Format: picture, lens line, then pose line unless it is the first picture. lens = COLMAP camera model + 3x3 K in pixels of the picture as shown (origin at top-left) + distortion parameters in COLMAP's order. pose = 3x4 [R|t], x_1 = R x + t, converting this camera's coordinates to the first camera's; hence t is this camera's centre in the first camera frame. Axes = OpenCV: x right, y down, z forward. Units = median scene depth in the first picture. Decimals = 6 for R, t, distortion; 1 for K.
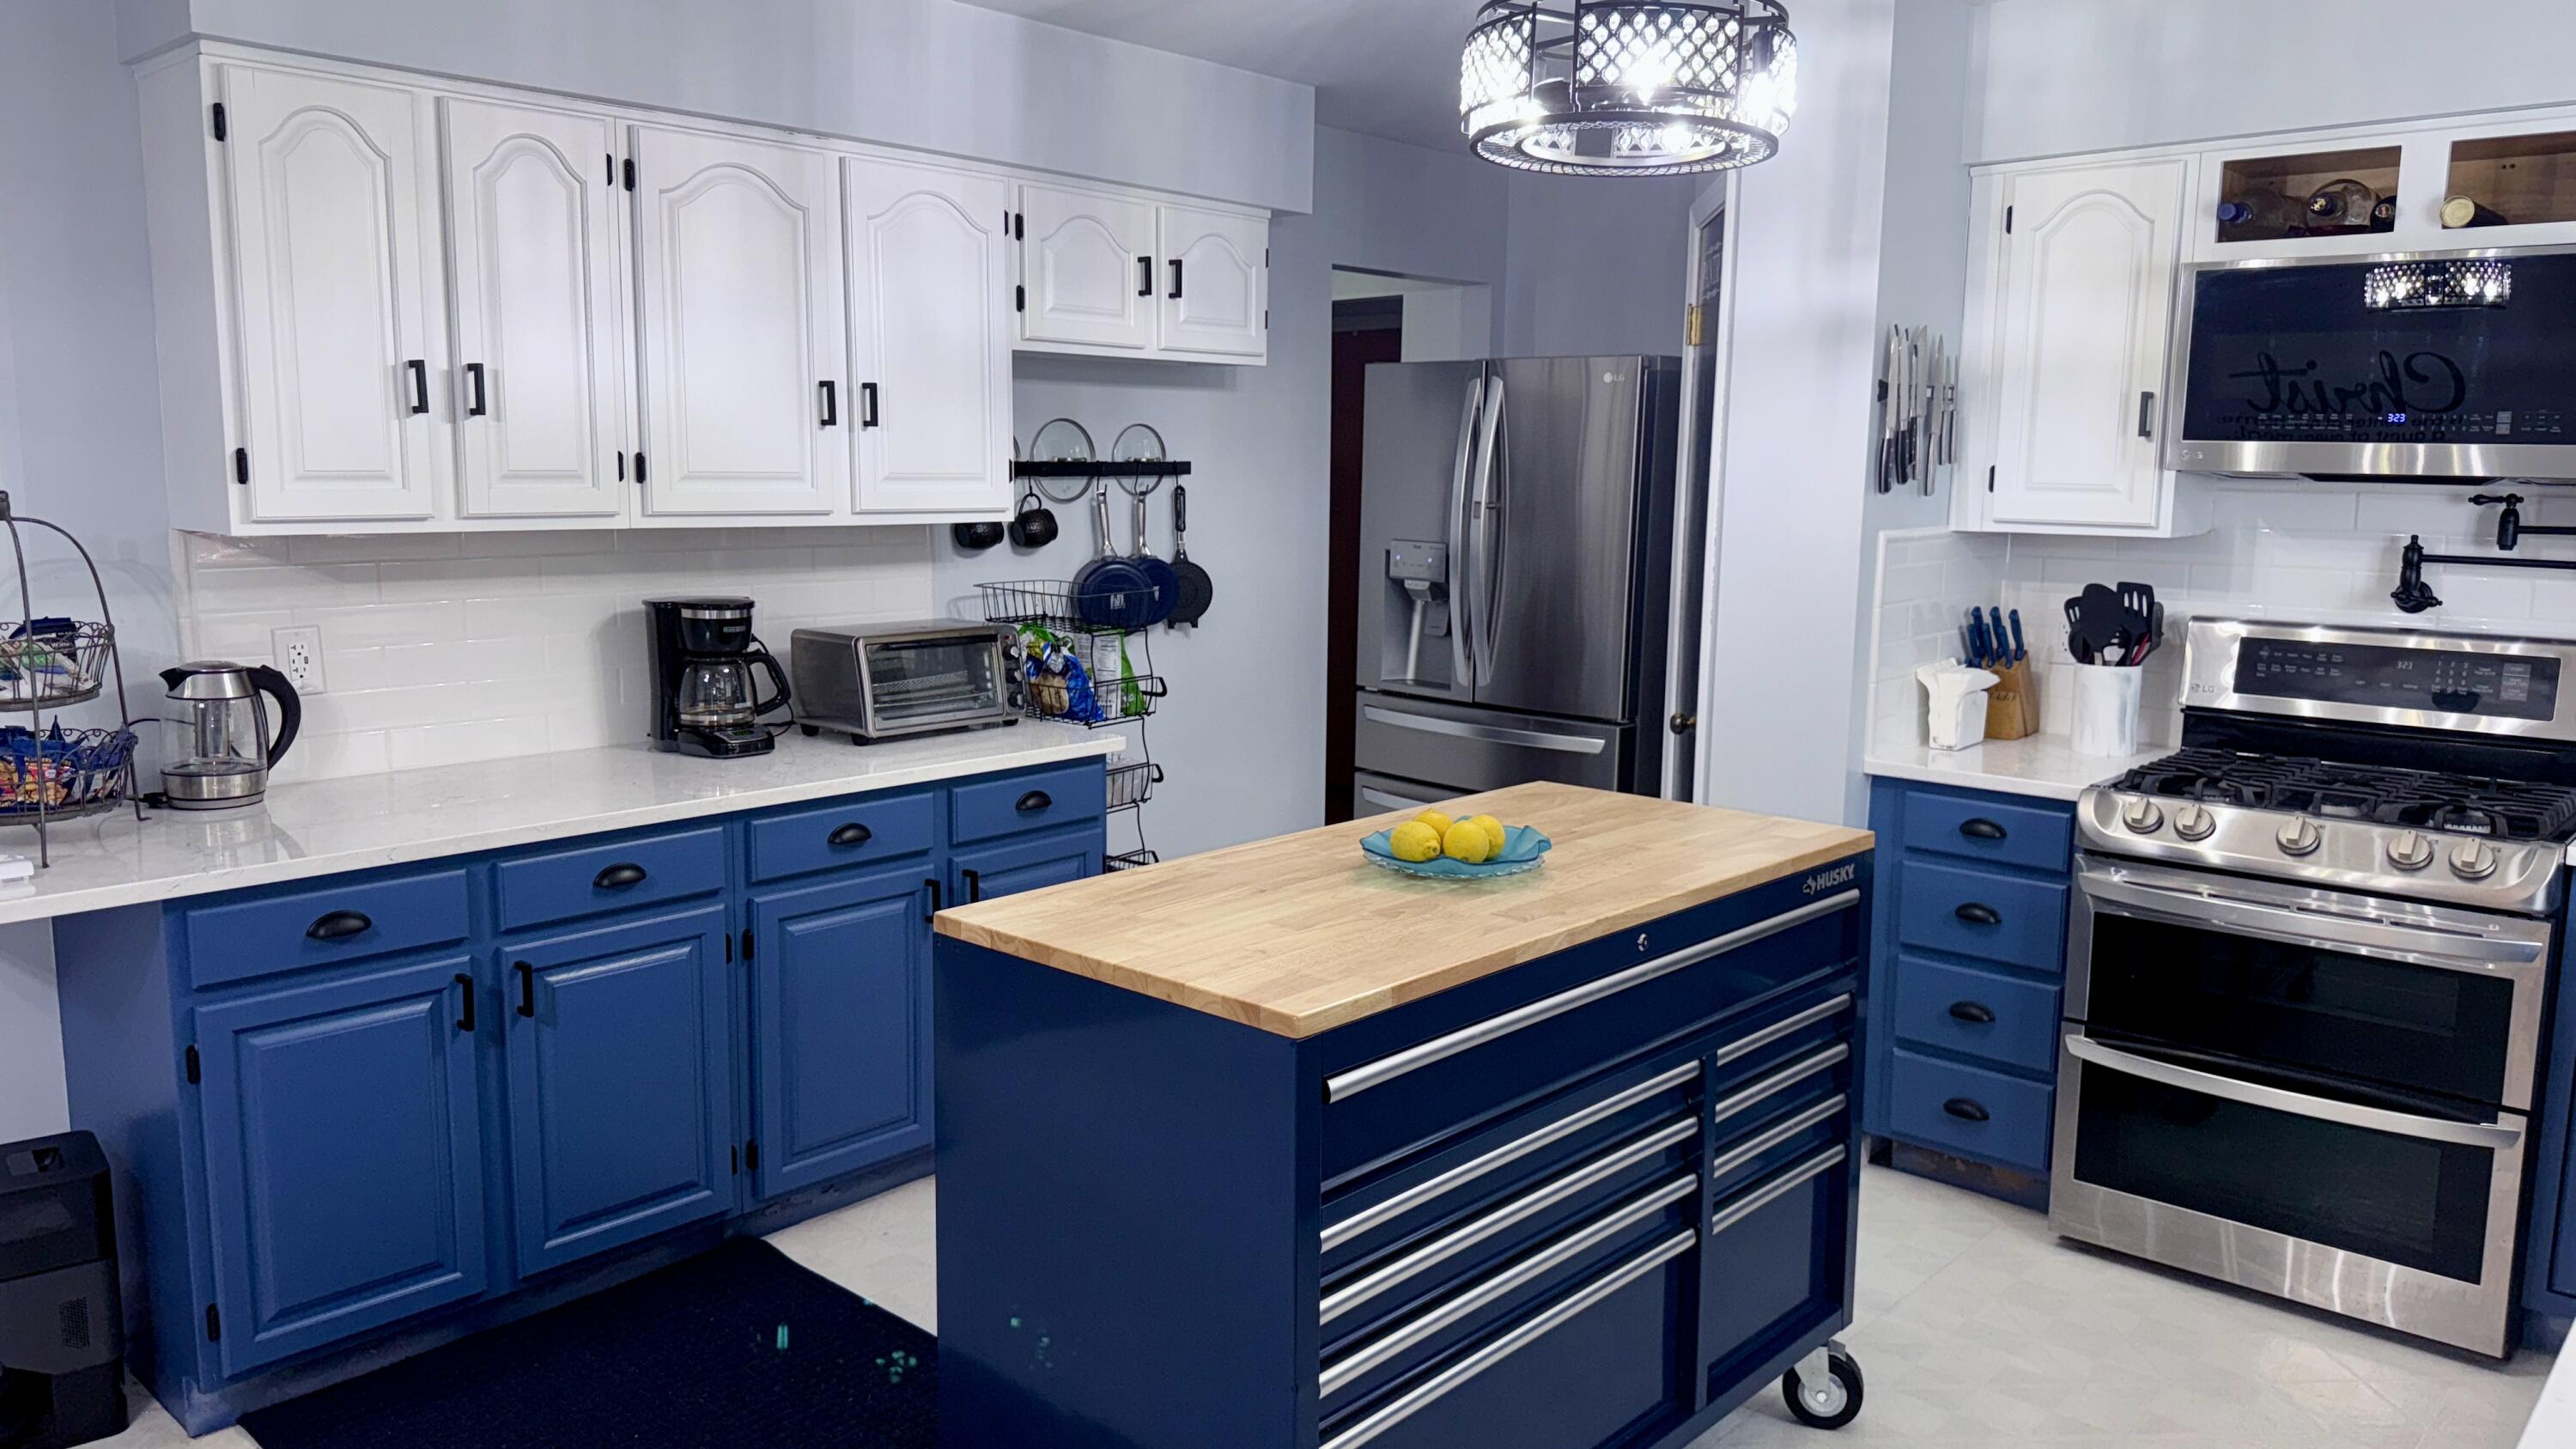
lens RADIAL K [[1805.9, 0, 1274.4], [0, 1805.9, 729.3], [0, 0, 1]] dist [0.090715, -0.138025]
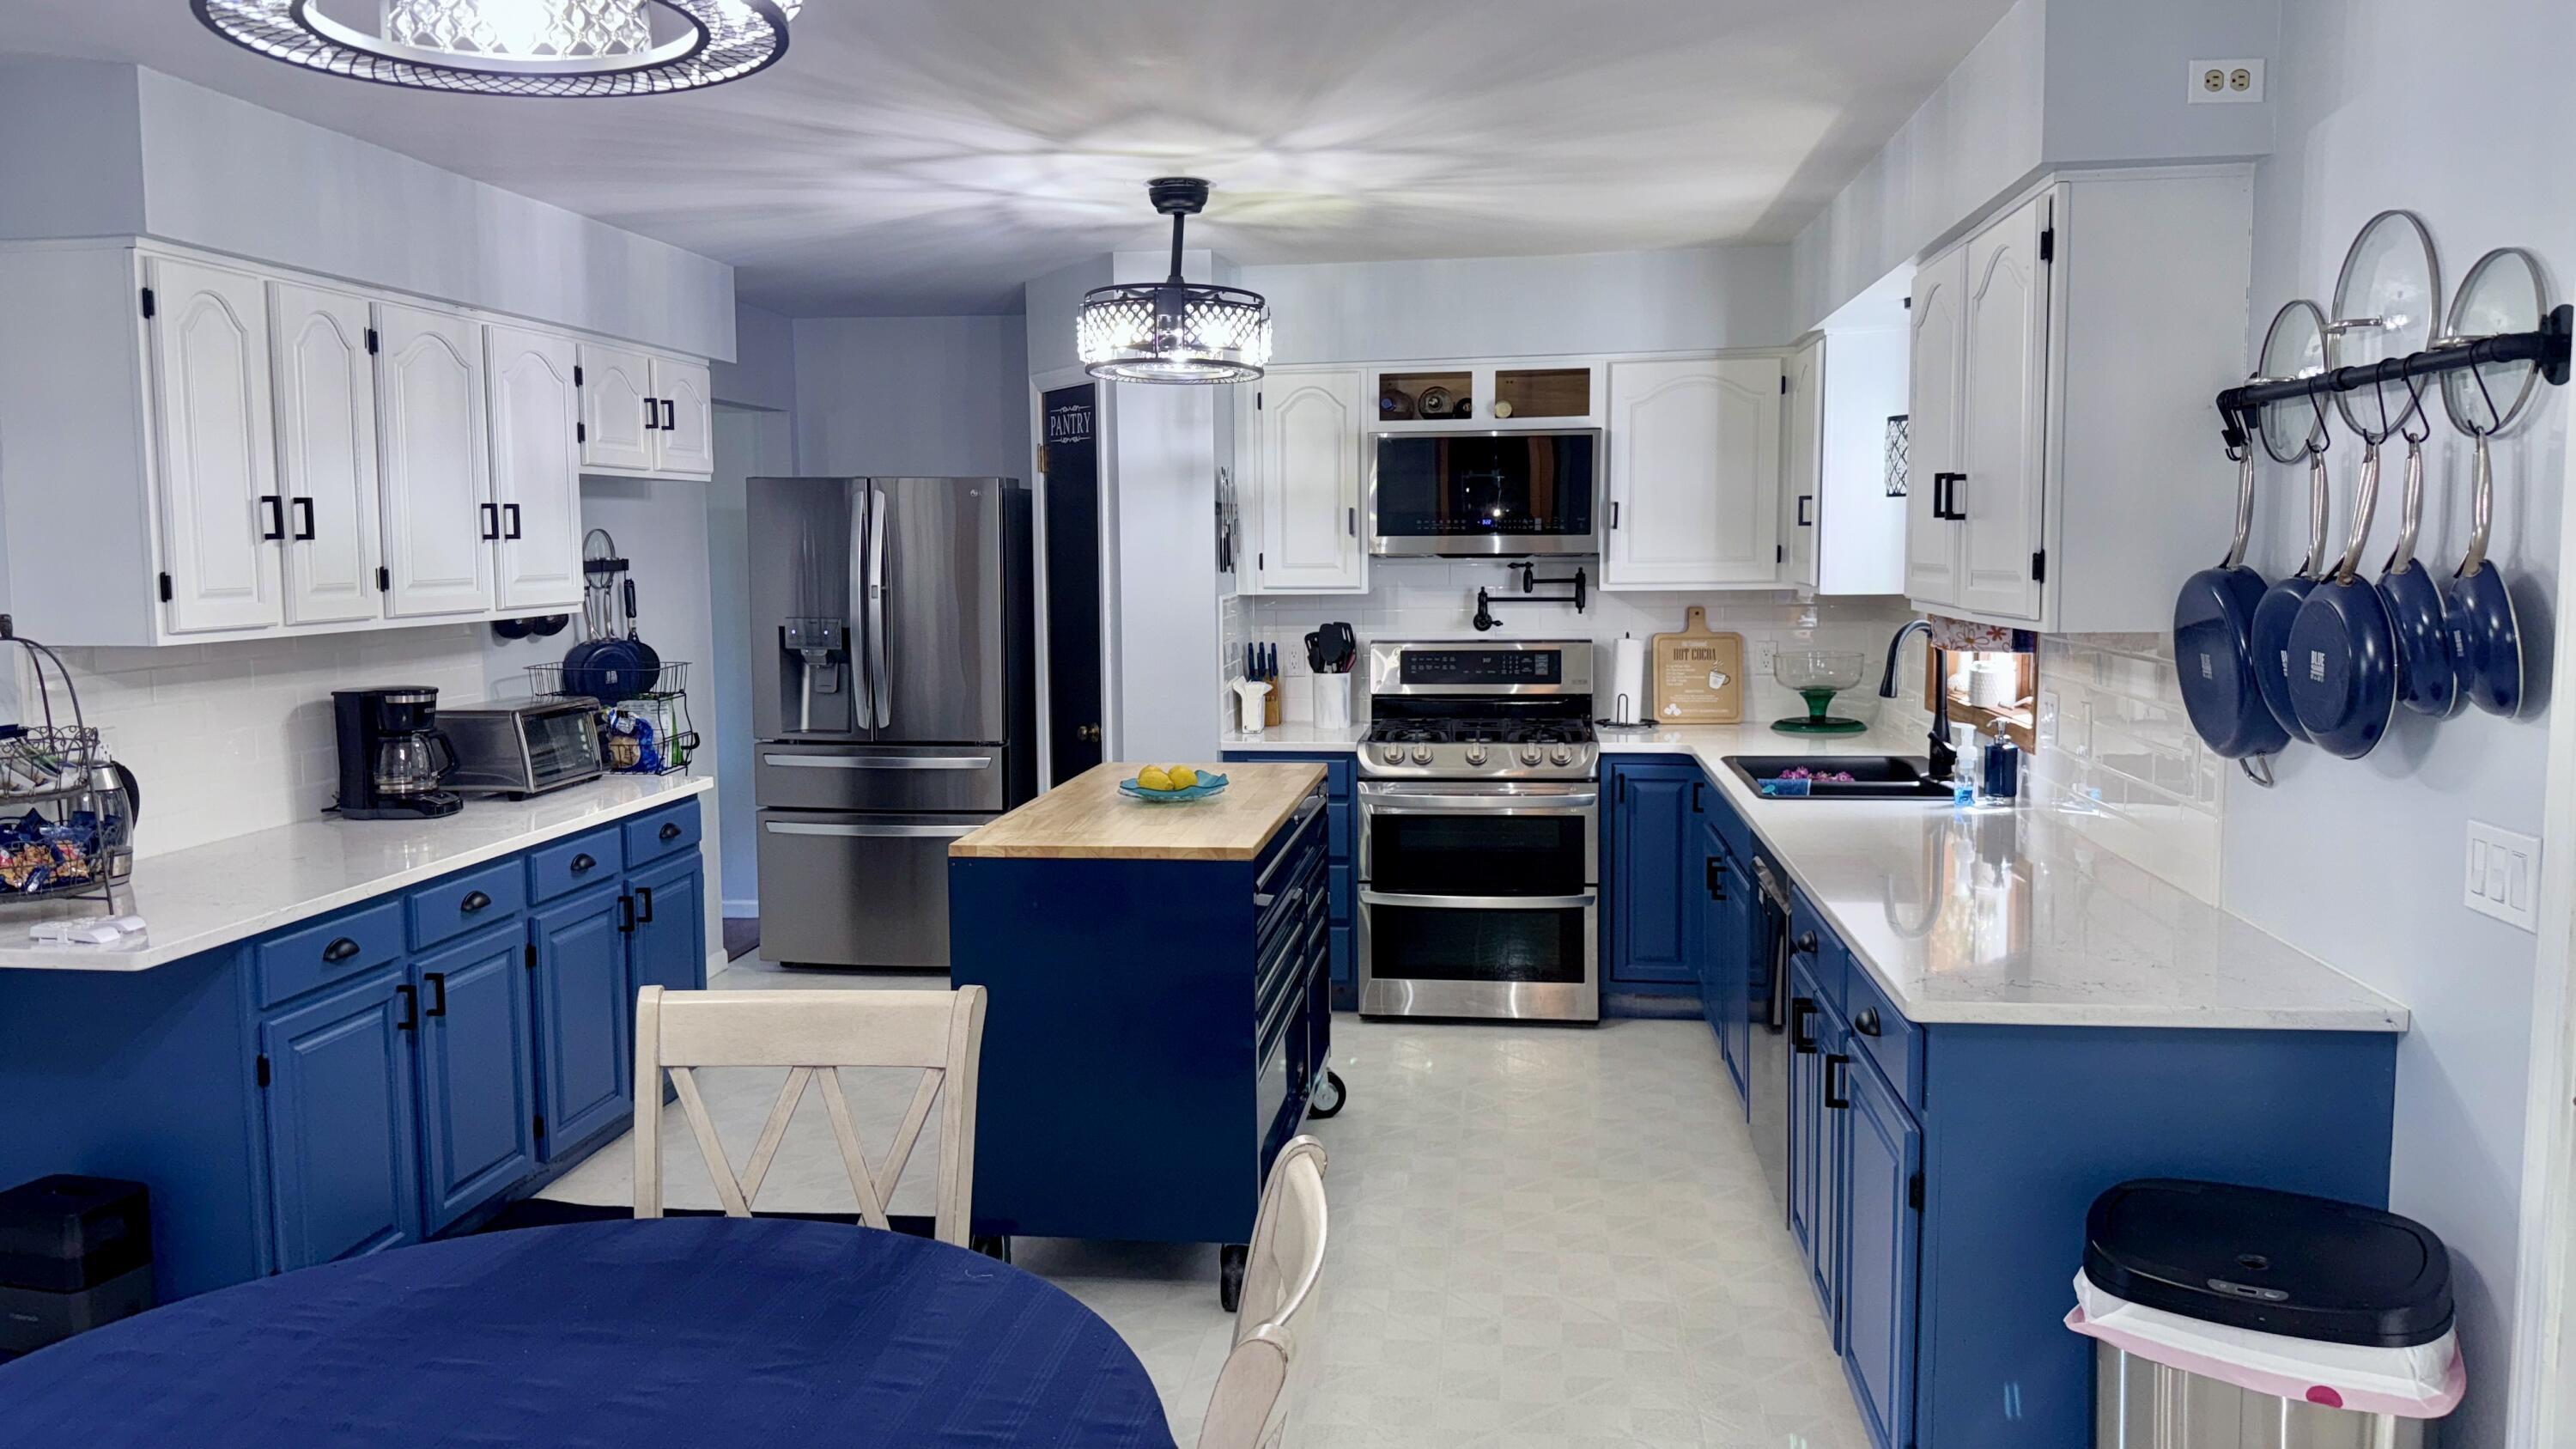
lens RADIAL K [[1805.9, 0, 1274.4], [0, 1805.9, 729.3], [0, 0, 1]] dist [0.090715, -0.138025]
pose [[0.818227, -0.078774, 0.569473, -0.549883], [0.103887, 0.994520, -0.011695, 0.030598], [-0.565432, 0.068730, 0.821927, -0.315114]]
